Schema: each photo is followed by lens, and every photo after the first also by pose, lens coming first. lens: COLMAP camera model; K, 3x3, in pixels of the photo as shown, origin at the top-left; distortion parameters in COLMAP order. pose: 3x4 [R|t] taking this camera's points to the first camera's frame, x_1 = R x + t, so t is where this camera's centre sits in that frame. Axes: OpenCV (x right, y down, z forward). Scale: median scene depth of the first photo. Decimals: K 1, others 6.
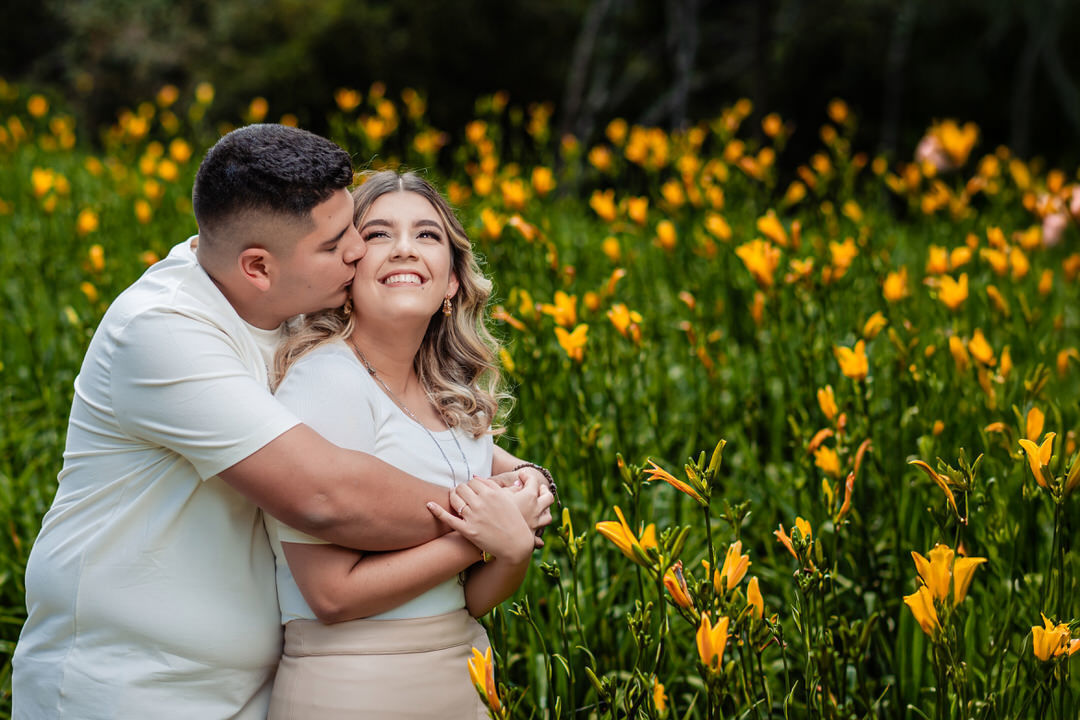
lens RADIAL K [[2670.1, 0, 515.1], [0, 2670.1, 359.0], [0, 0, 1]] dist [0.116698, -0.417020]
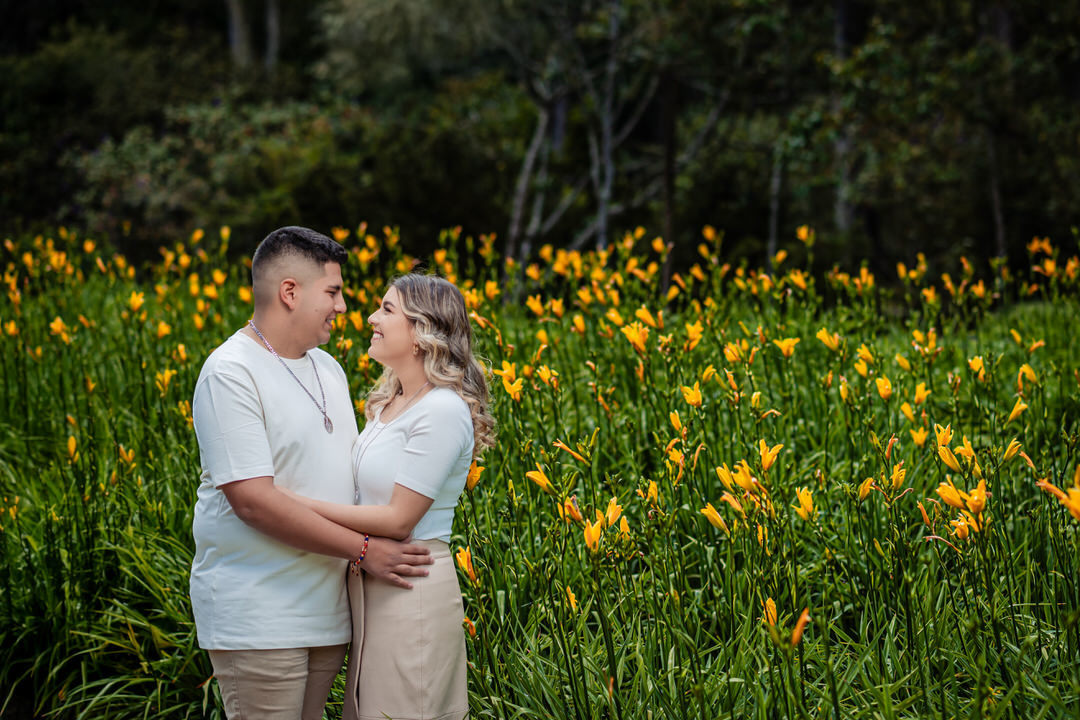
lens RADIAL K [[2577.1, 0, 629.6], [0, 2577.1, 397.3], [0, 0, 1]] dist [0.047240, 0.595295]
pose [[0.997503, -0.034256, 0.061752, -0.002613], [0.035978, 0.998988, -0.027005, 0.028192], [-0.060765, 0.029159, 0.997726, -0.342261]]
